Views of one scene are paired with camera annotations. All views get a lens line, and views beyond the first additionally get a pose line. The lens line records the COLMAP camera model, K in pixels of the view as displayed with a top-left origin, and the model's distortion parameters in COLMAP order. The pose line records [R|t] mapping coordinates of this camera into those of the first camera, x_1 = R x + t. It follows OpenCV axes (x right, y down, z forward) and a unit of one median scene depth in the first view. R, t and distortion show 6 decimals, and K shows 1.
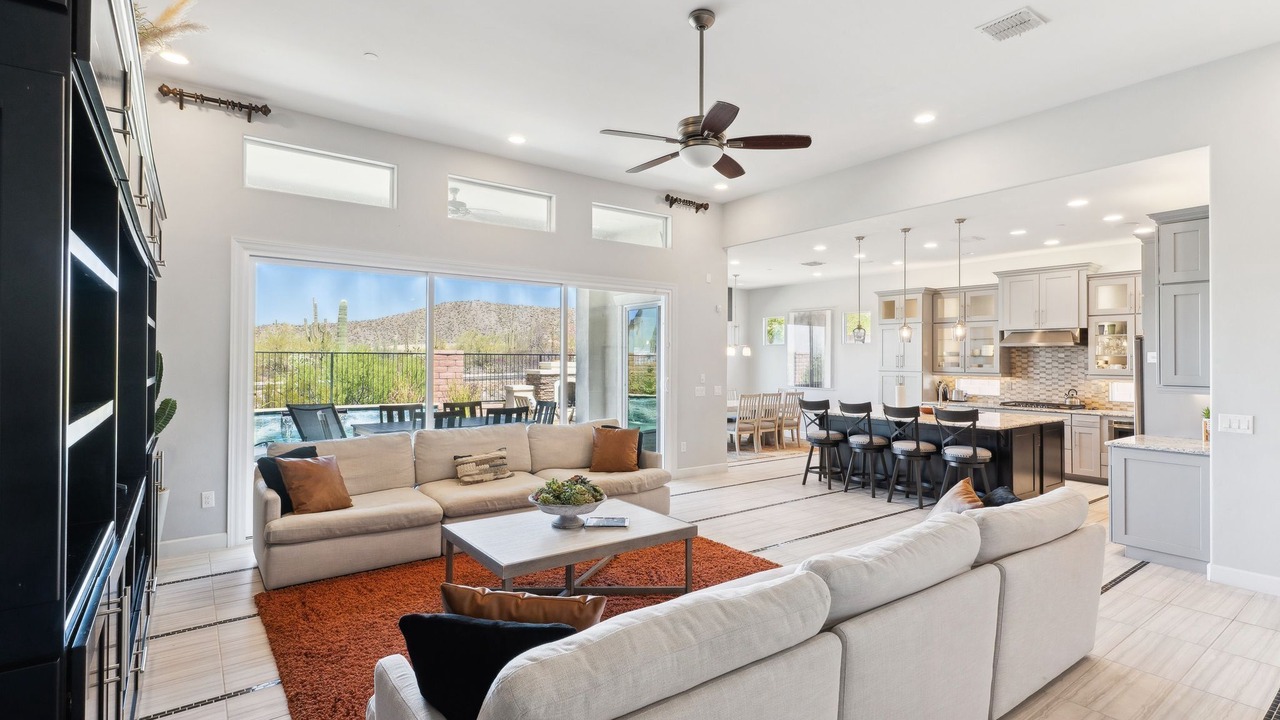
lens RADIAL K [[618.6, 0, 633.7], [0, 618.6, 356.2], [0, 0, 1]] dist [-0.016236, 0.002437]
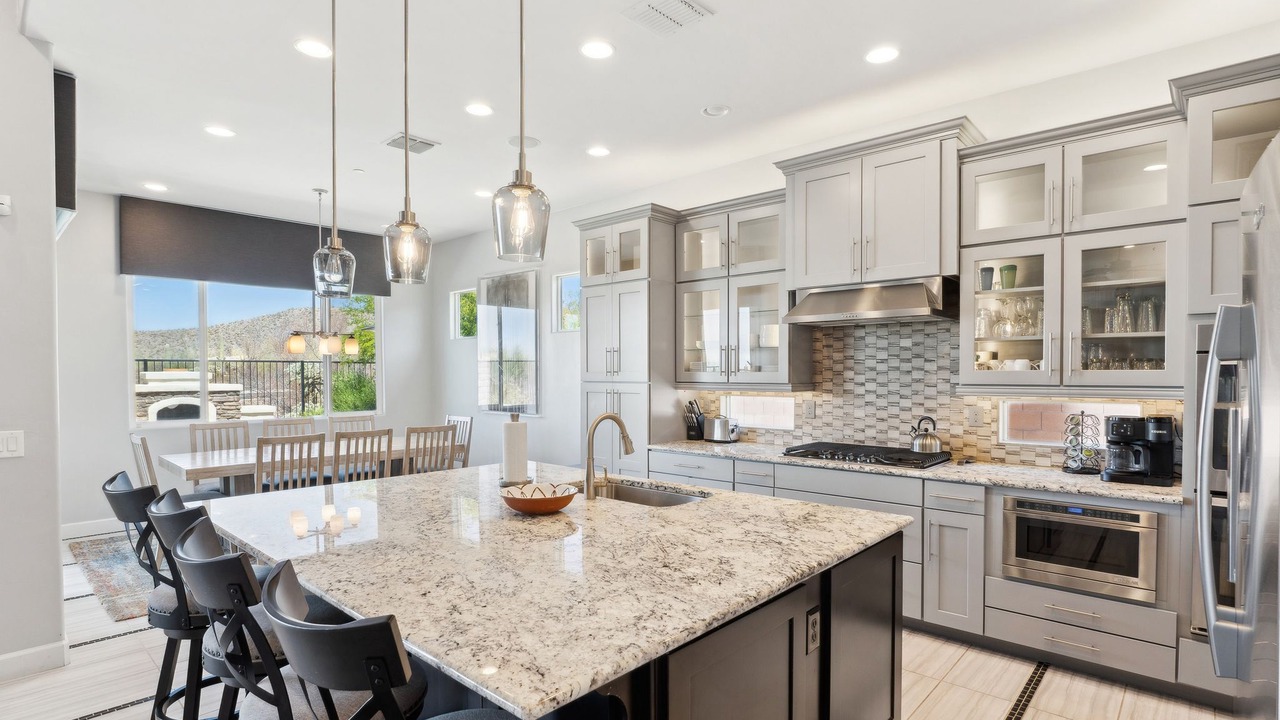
lens RADIAL K [[618.6, 0, 682.2], [0, 618.6, 387.6], [0, 0, 1]] dist [-0.016236, 0.002437]
pose [[0.971308, -0.014518, 0.237383, 0.428654], [0.006613, 0.999398, 0.034062, 0.015355], [-0.237735, -0.031515, 0.970819, 0.596803]]
